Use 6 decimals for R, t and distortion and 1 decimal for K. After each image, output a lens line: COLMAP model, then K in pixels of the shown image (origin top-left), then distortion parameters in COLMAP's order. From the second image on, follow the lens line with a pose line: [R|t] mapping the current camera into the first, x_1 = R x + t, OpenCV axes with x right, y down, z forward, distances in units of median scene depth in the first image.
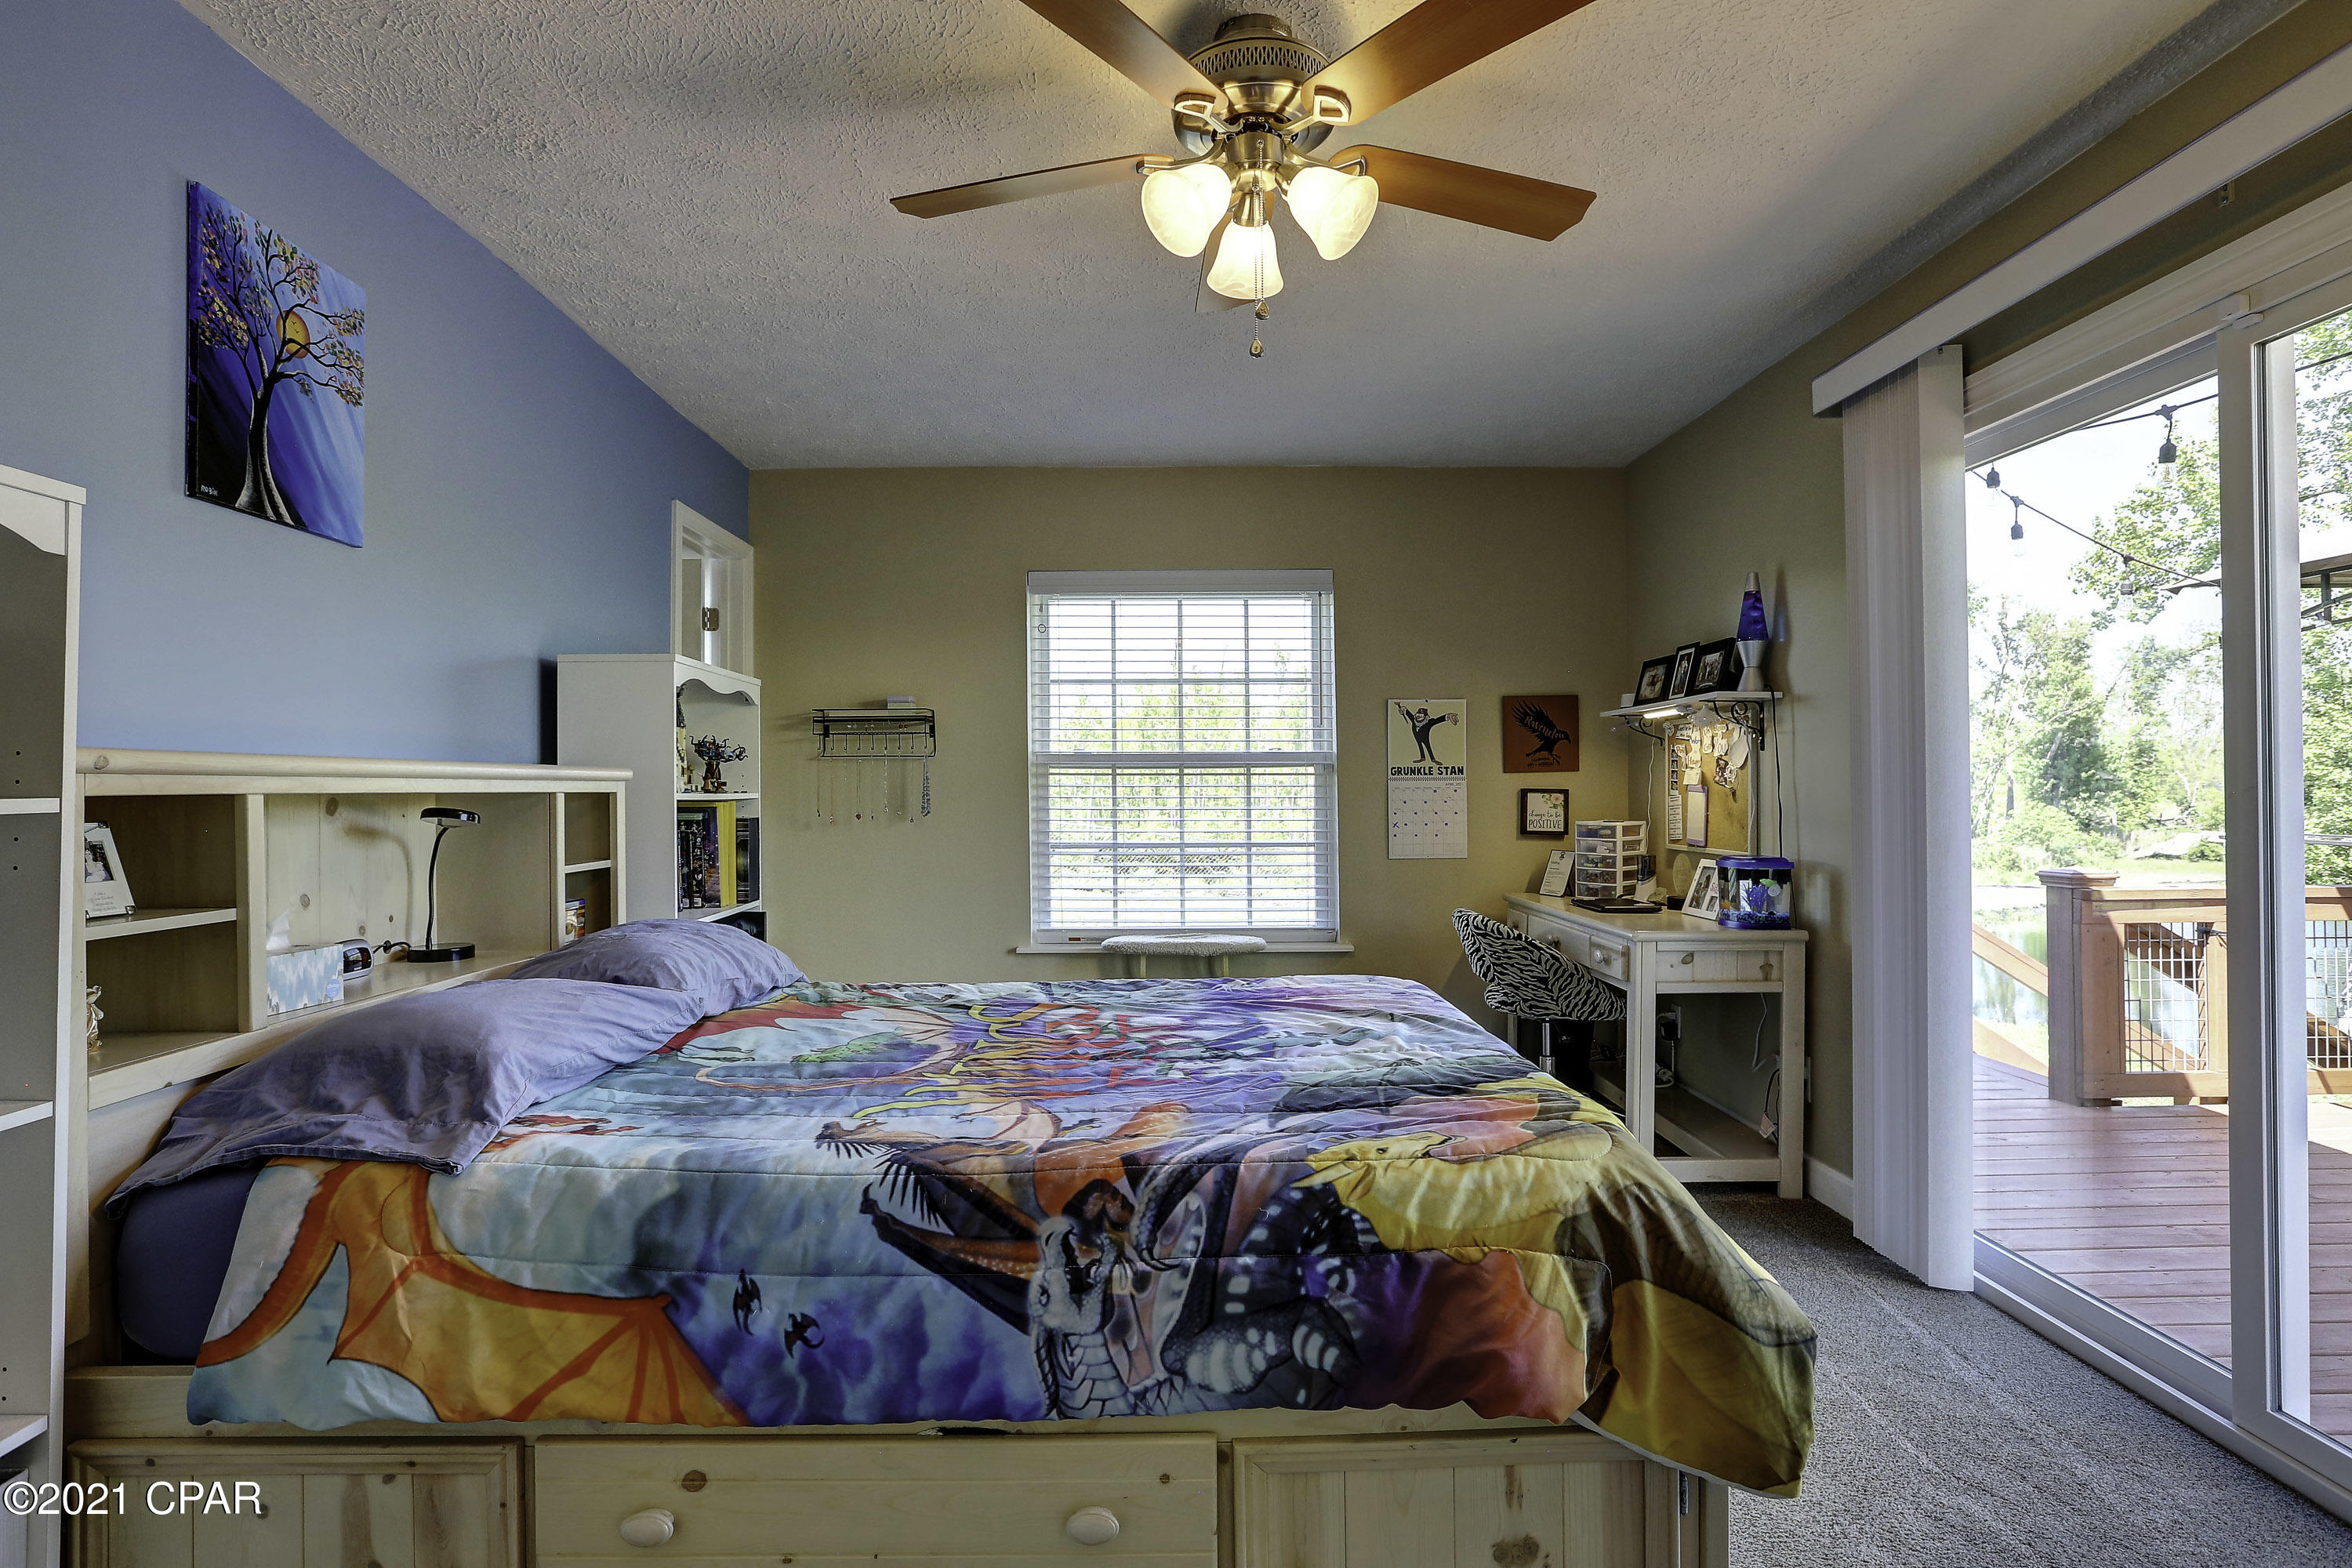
lens RADIAL K [[1183.8, 0, 1176.0], [0, 1183.8, 784.0], [0, 0, 1]] dist [-0.065638, 0.039185]
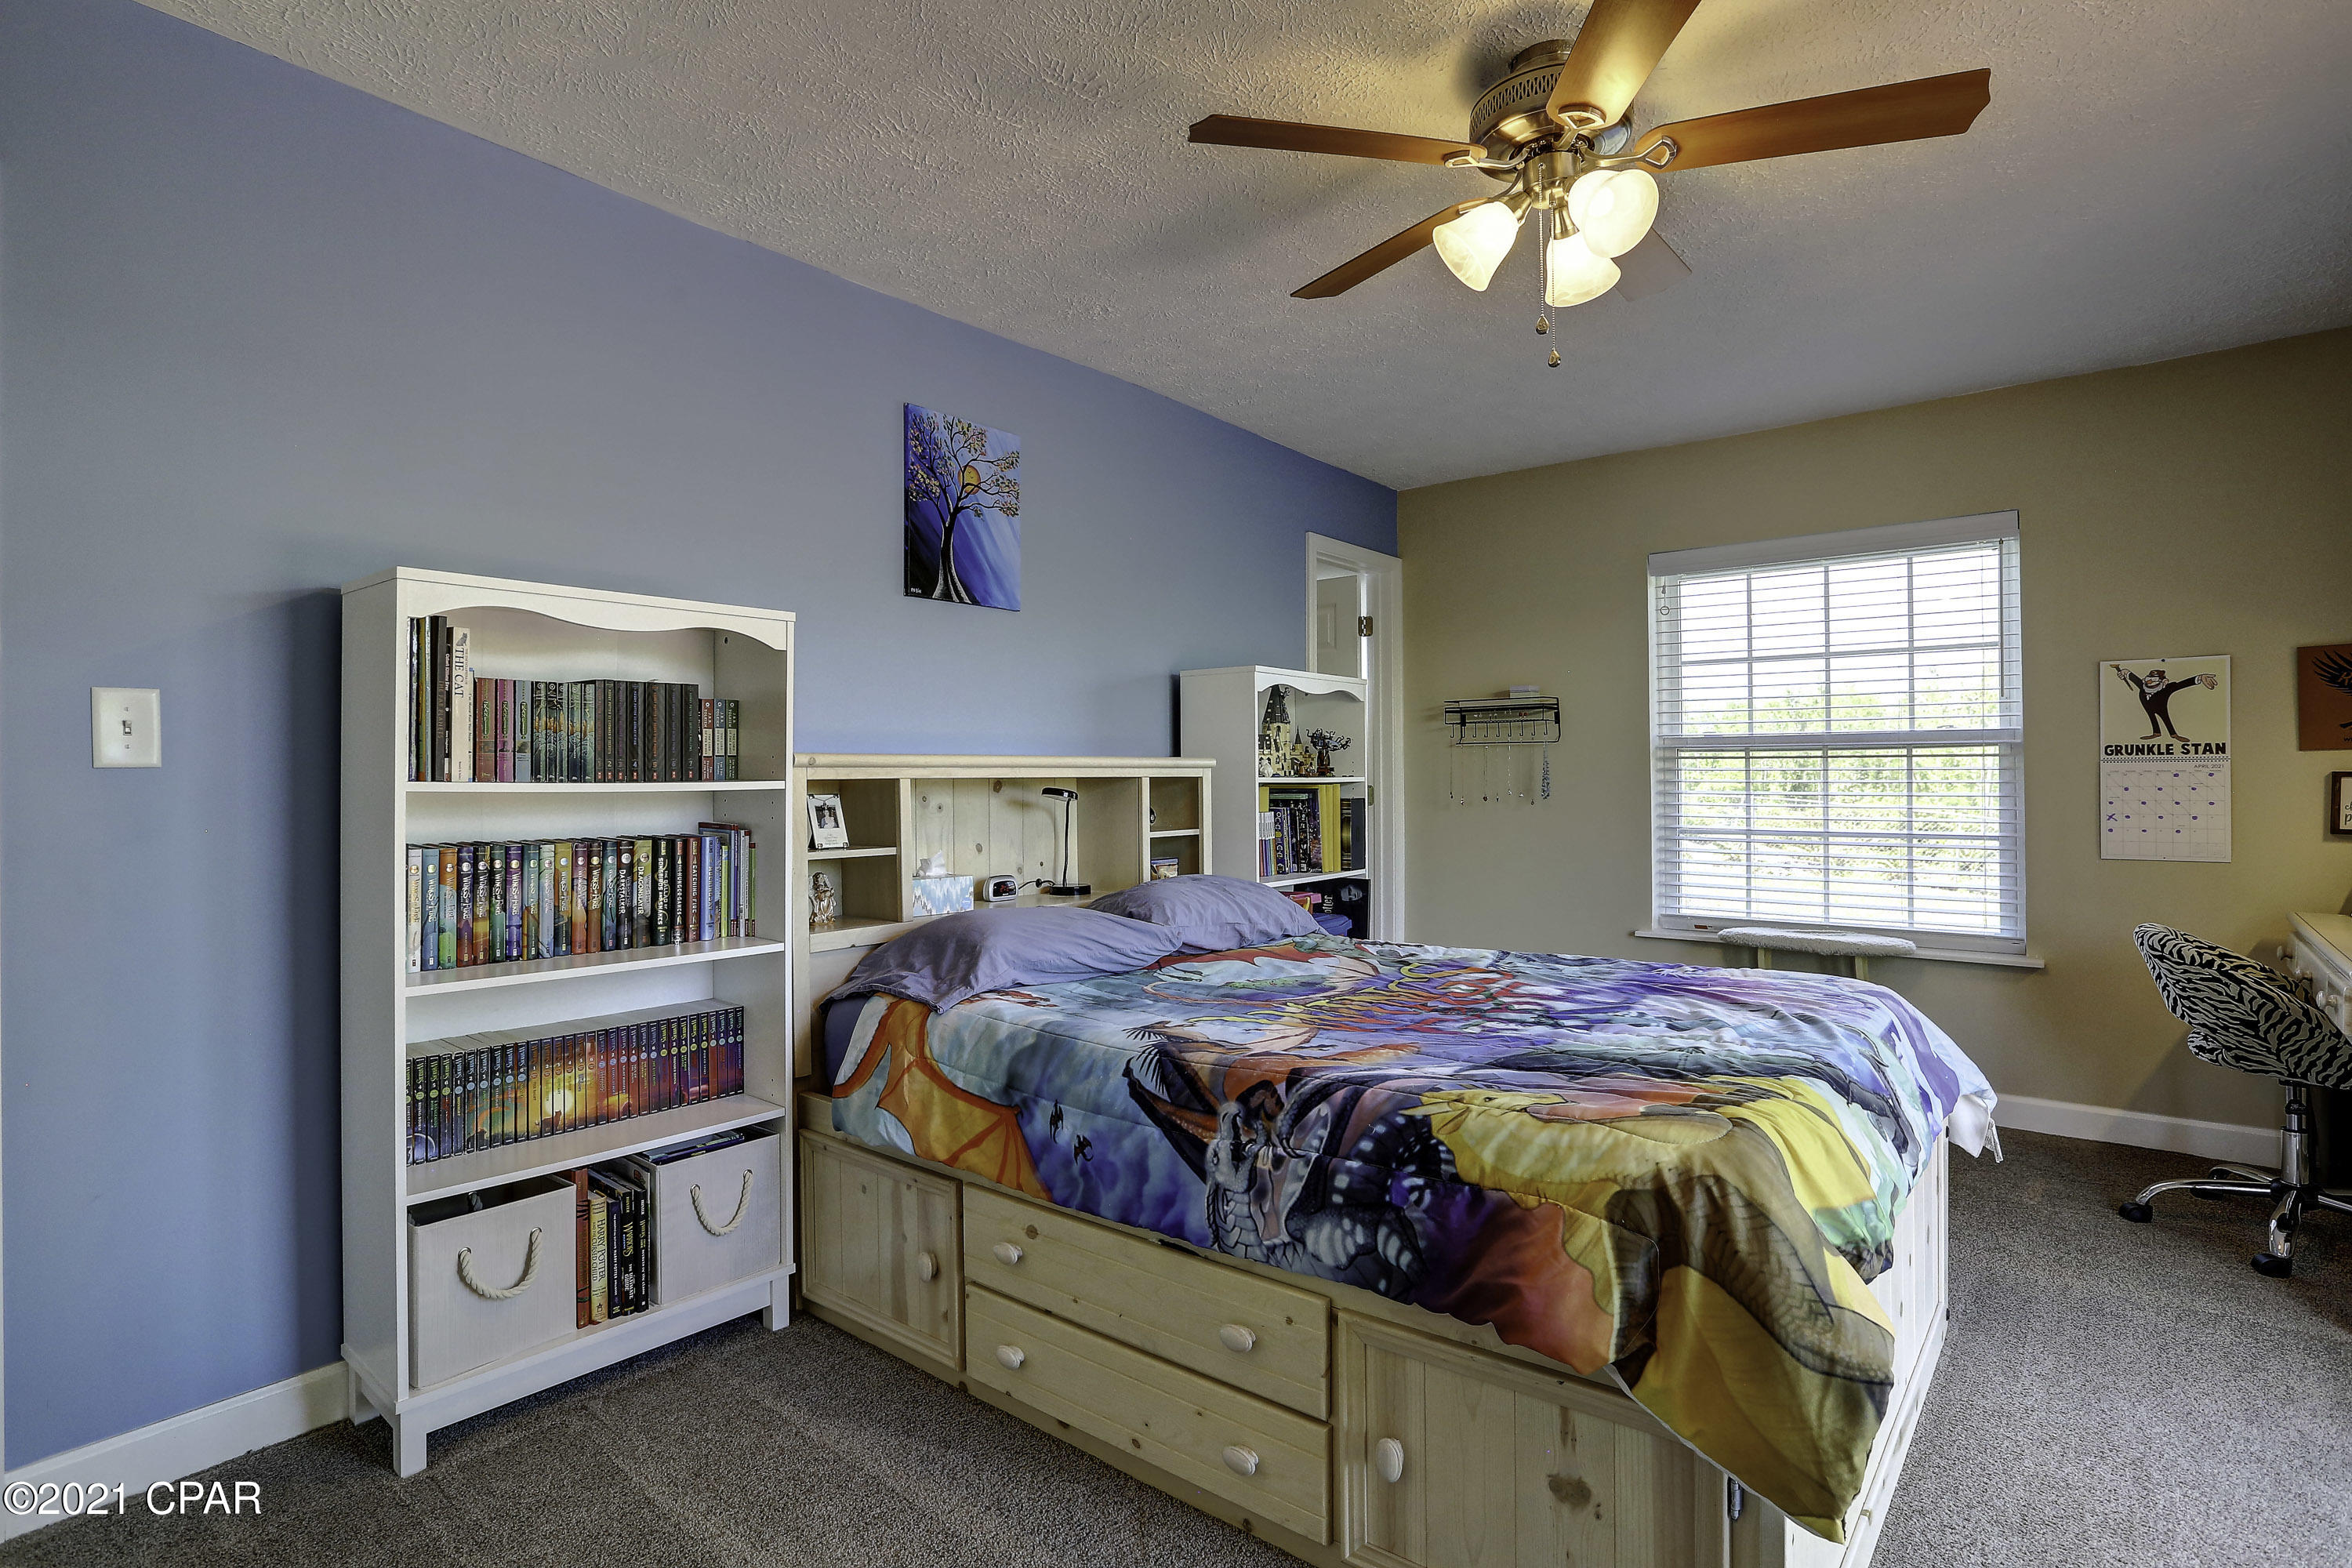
lens RADIAL K [[1183.8, 0, 1176.0], [0, 1183.8, 784.0], [0, 0, 1]] dist [-0.065638, 0.039185]
pose [[0.763956, 0.004637, -0.645252, 0.686958], [0.004871, 0.999904, 0.012954, -0.004129], [0.645250, -0.013039, 0.763860, -0.042787]]
